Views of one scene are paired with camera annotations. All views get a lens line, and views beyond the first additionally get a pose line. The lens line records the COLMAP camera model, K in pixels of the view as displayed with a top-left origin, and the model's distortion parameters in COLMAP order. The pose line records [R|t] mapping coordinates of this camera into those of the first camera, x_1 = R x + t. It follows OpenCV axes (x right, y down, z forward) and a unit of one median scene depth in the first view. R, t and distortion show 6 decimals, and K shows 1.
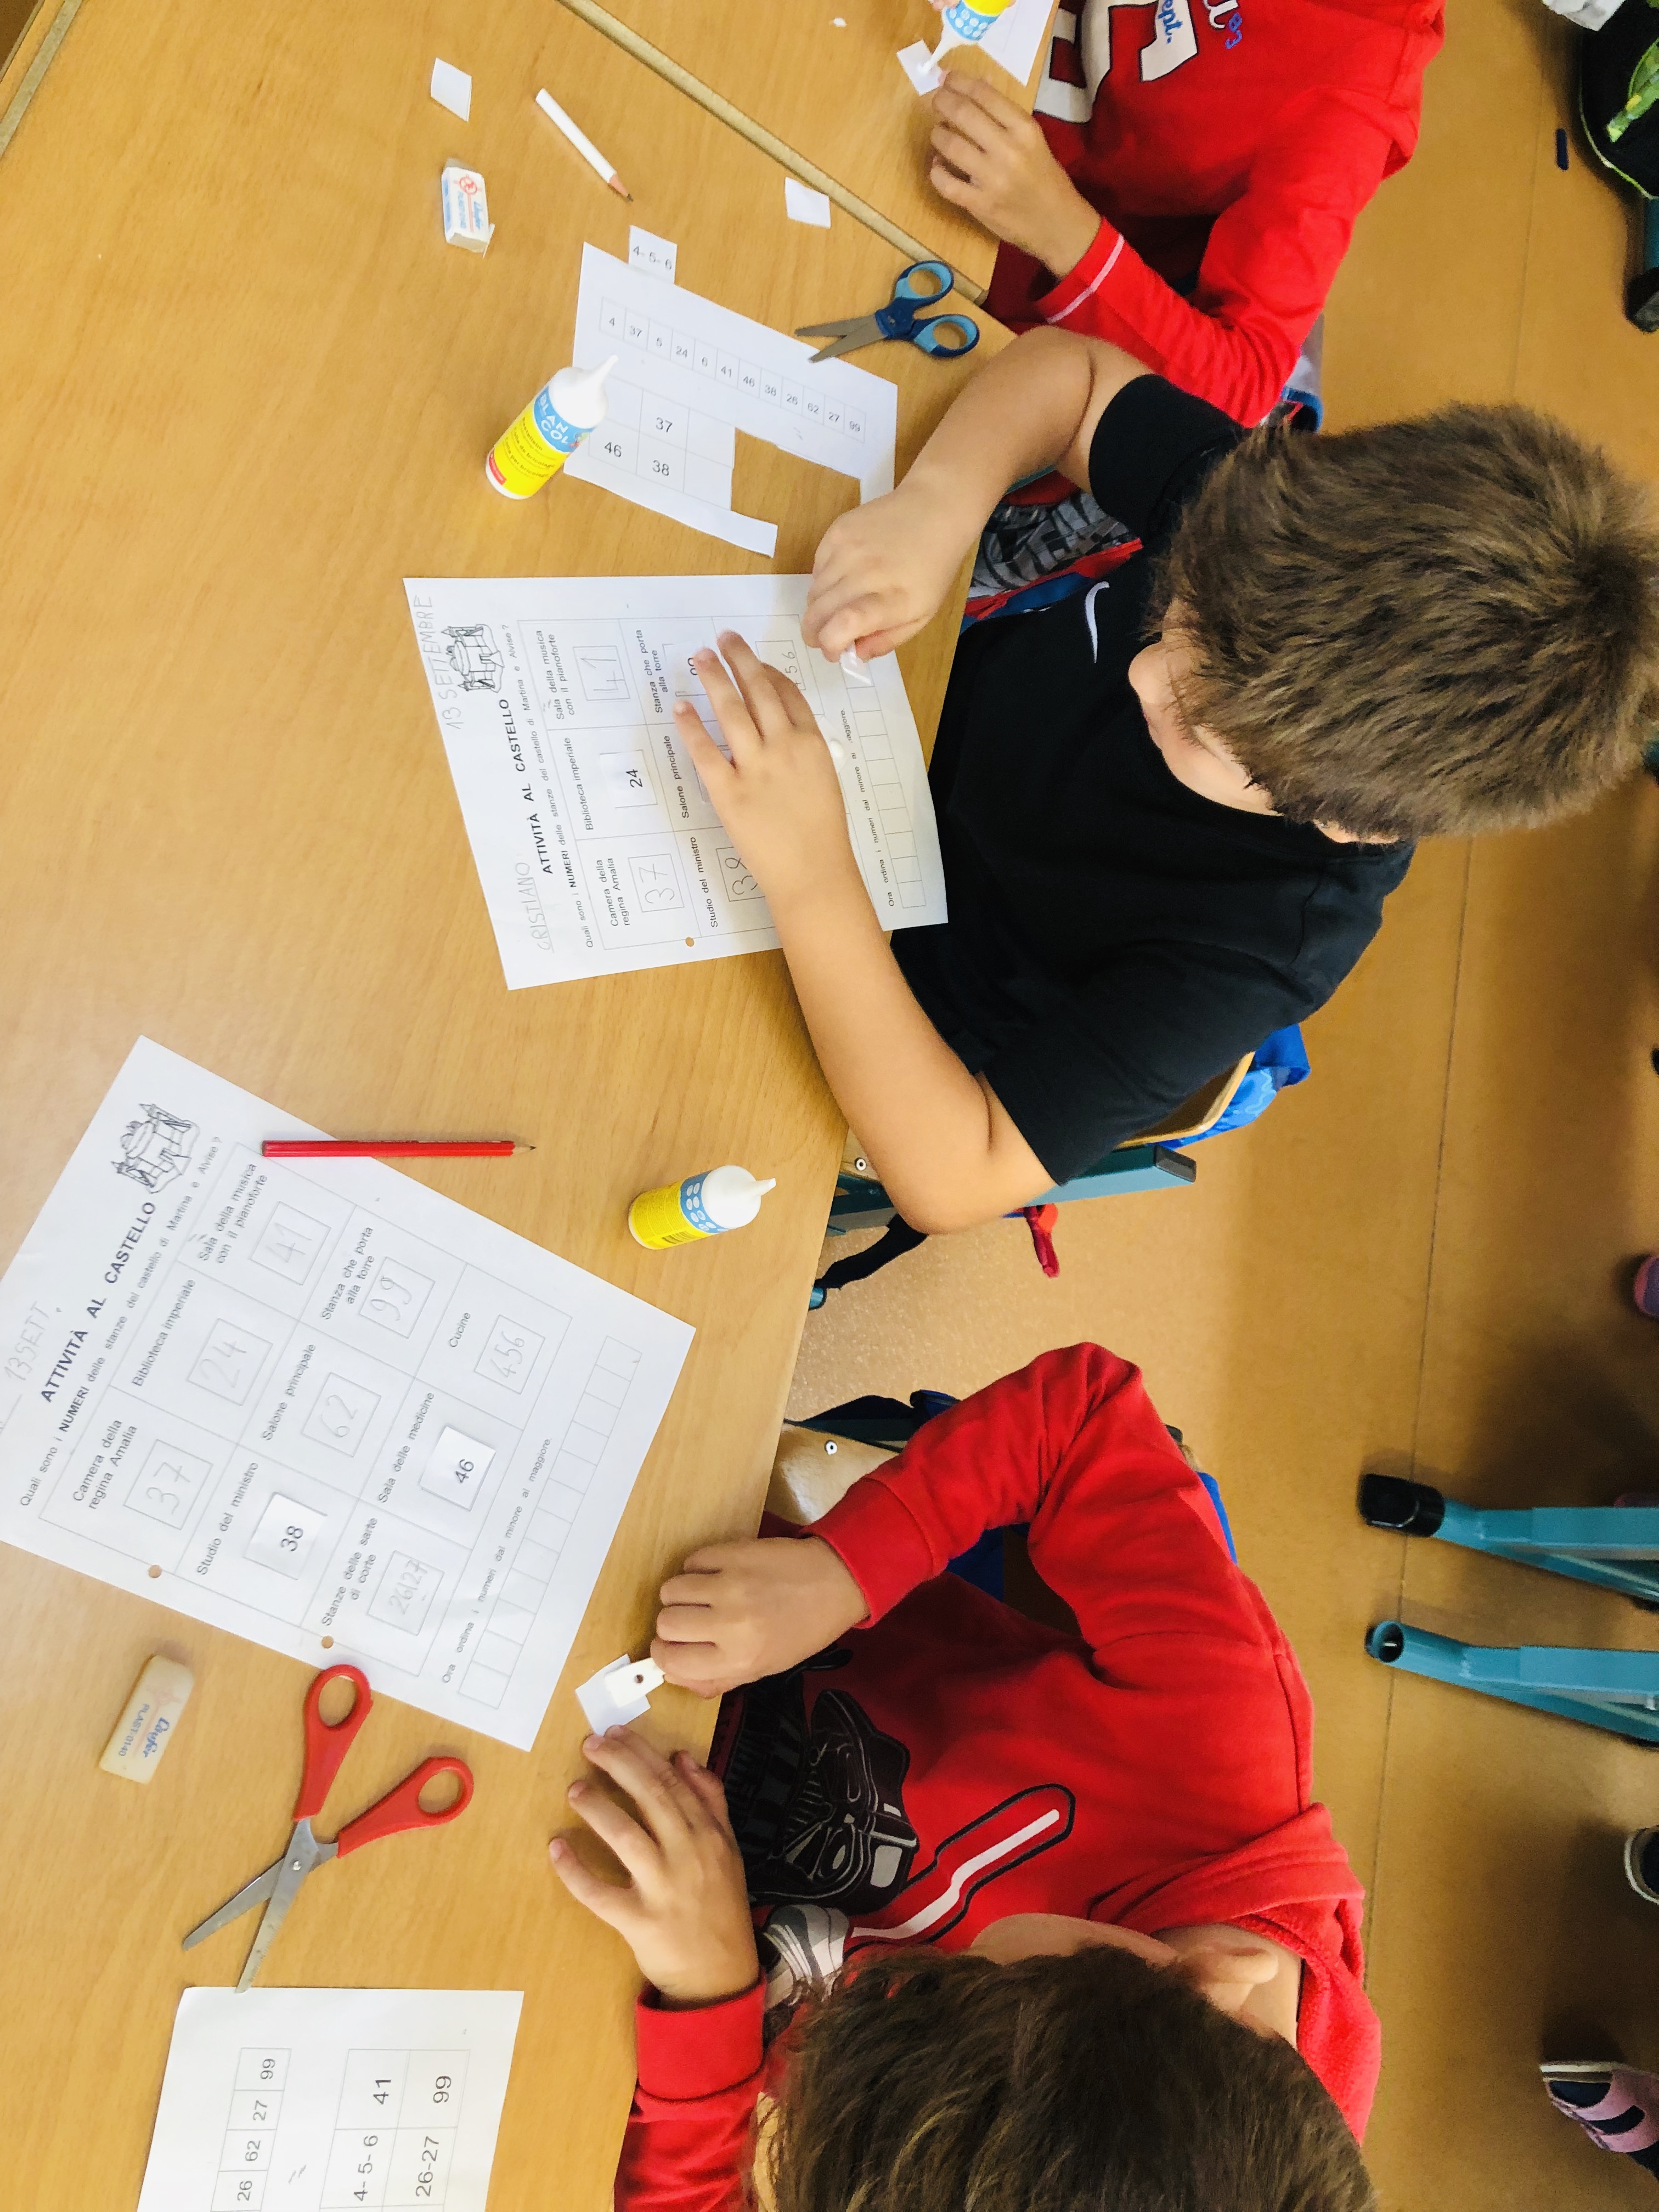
lens RADIAL K [[1805.1, 0, 829.5], [0, 1805.1, 1106.0], [0, 0, 1]] dist [0.091154, -0.005503]
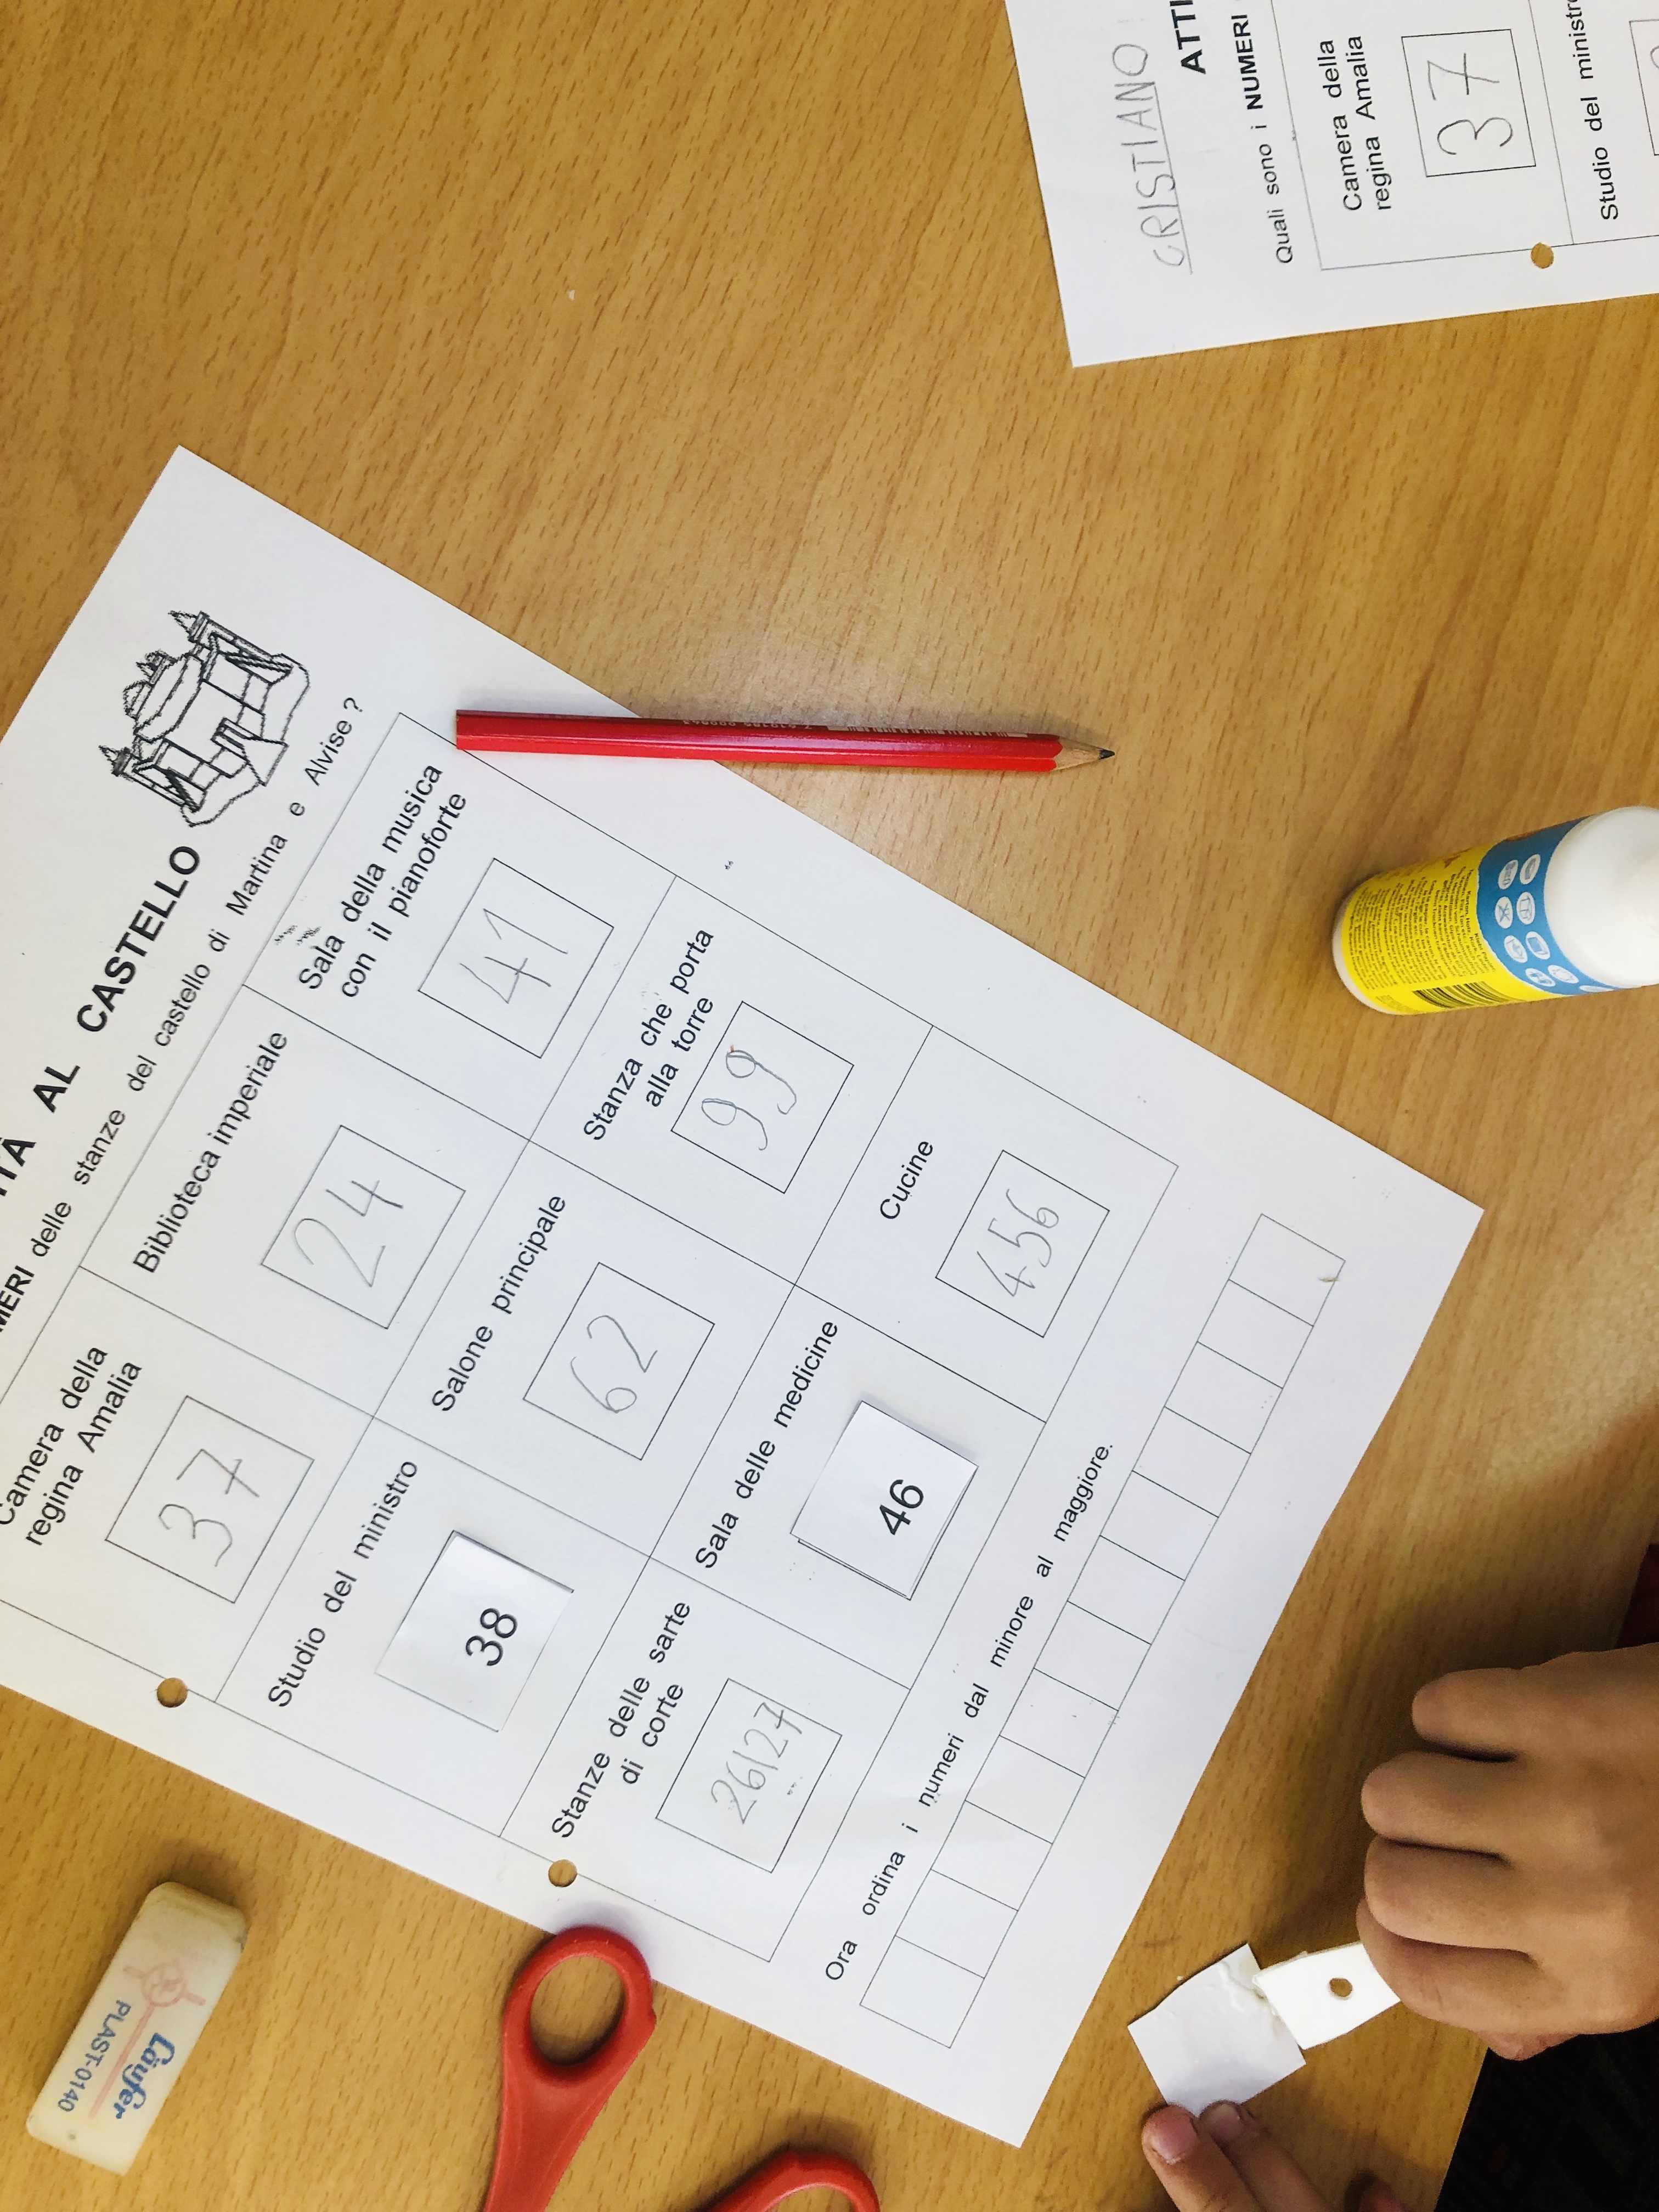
lens RADIAL K [[1802.5, 0, 879.2], [0, 1802.5, 1108.2], [0, 0, 1]] dist [0.007040, -0.002754]
pose [[0.929786, 0.087457, -0.357560, -0.062818], [-0.023091, 0.983310, 0.180467, 0.031647], [0.367376, -0.159540, 0.916287, 0.635202]]
